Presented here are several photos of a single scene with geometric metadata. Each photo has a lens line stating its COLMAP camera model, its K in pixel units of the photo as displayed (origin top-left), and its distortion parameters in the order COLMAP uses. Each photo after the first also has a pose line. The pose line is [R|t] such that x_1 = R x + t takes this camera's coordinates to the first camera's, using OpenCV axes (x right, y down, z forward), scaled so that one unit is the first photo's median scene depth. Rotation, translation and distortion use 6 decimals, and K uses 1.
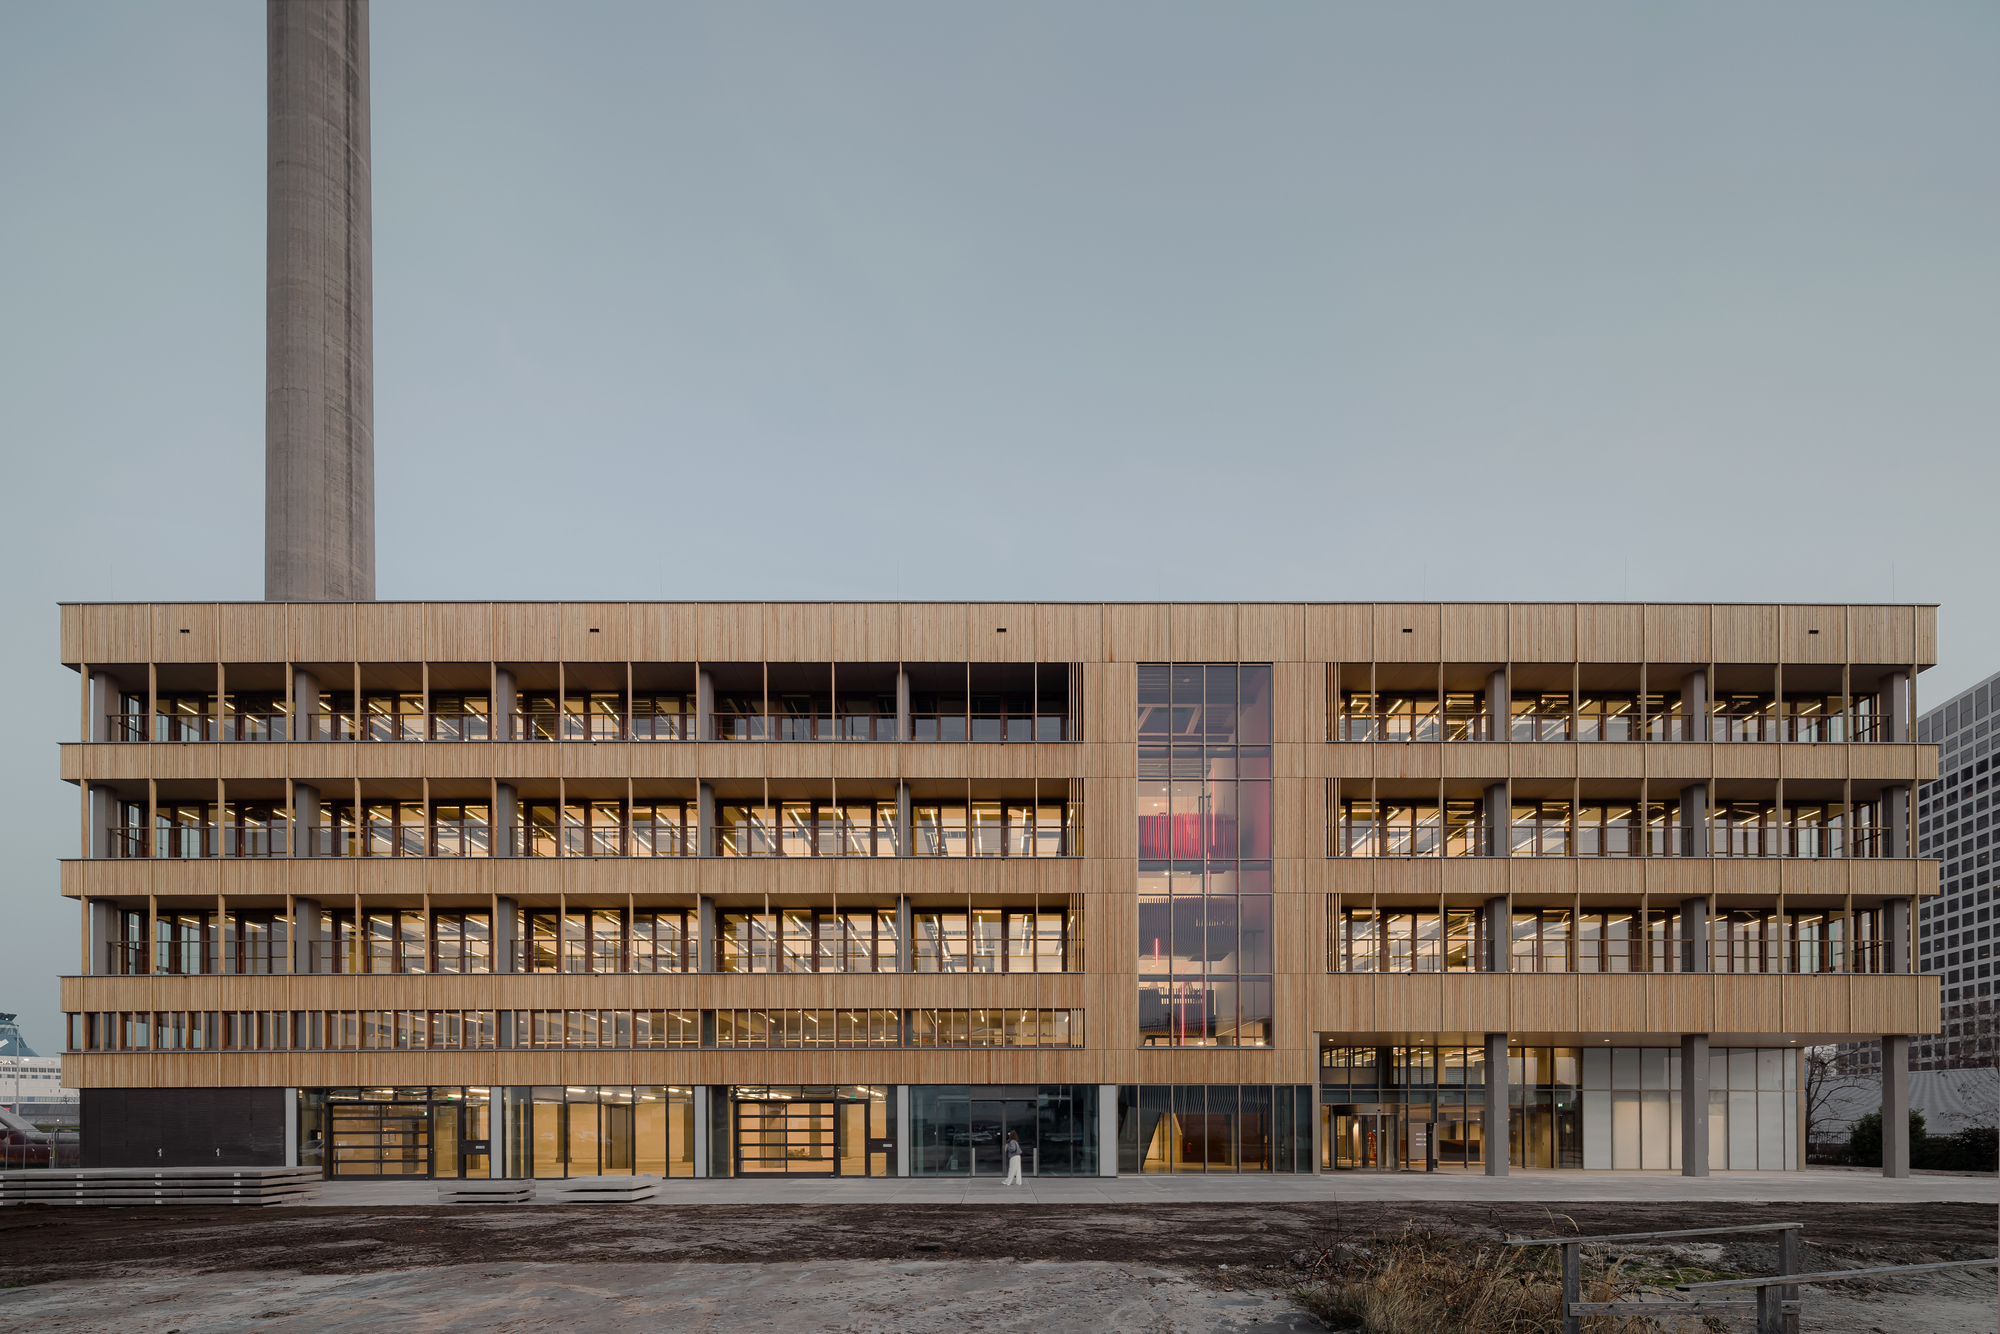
lens RADIAL K [[2063.4, 0, 980.6], [0, 2063.4, 664.2], [0, 0, 1]] dist [0.040348, 0.000000]
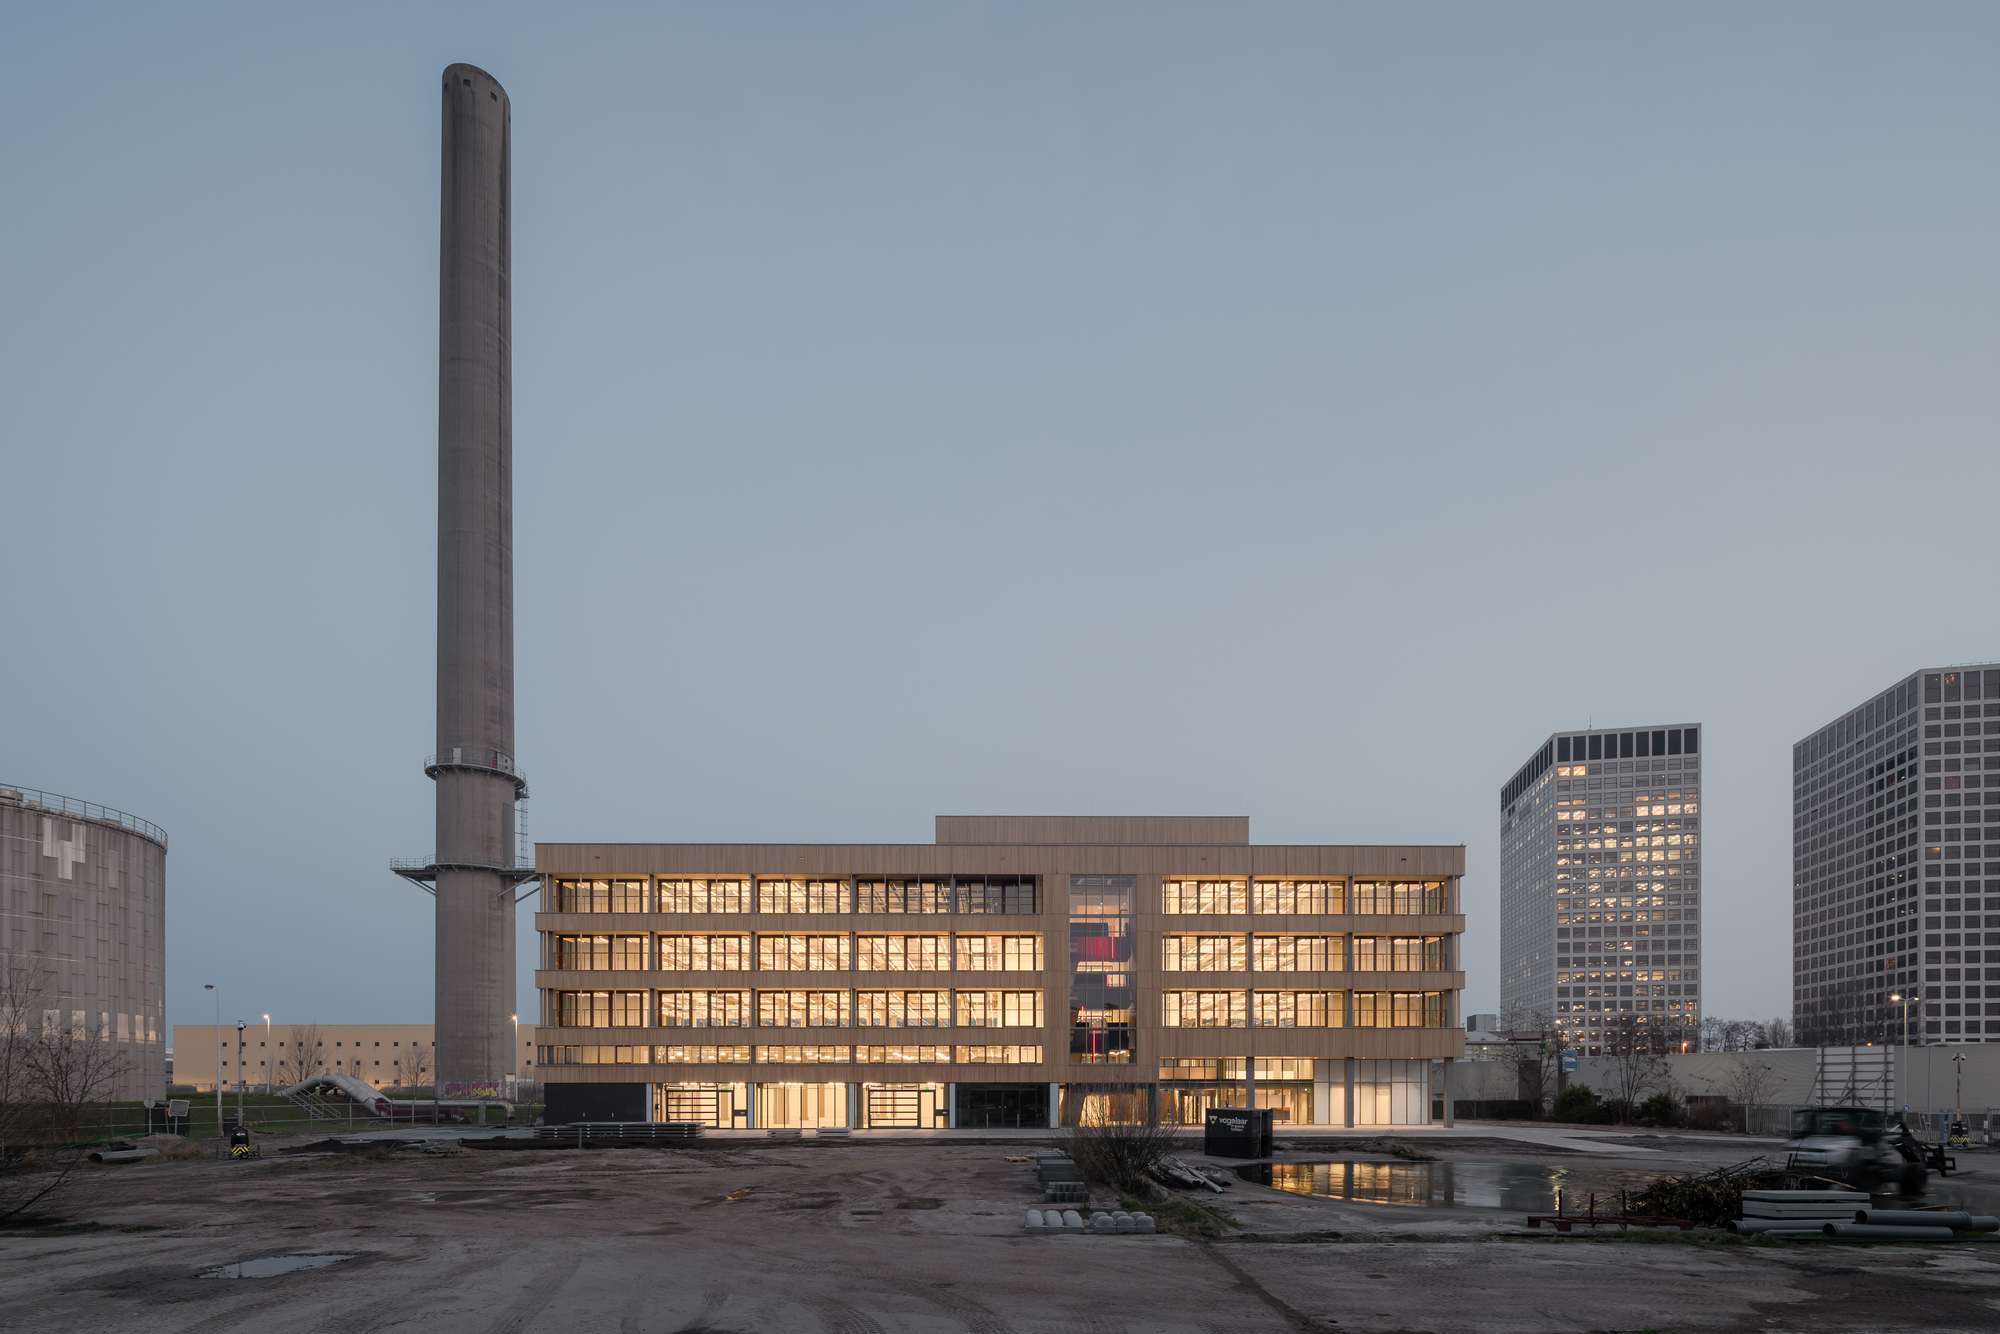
lens RADIAL K [[2063.4, 0, 1032.6], [0, 2063.4, 703.9], [0, 0, 1]] dist [0.040348, 0.000000]
pose [[0.999651, 0.006562, 0.025605, -0.005057], [-0.007536, 0.999244, 0.038145, -0.076693], [-0.025336, -0.038324, 0.998944, -0.315295]]
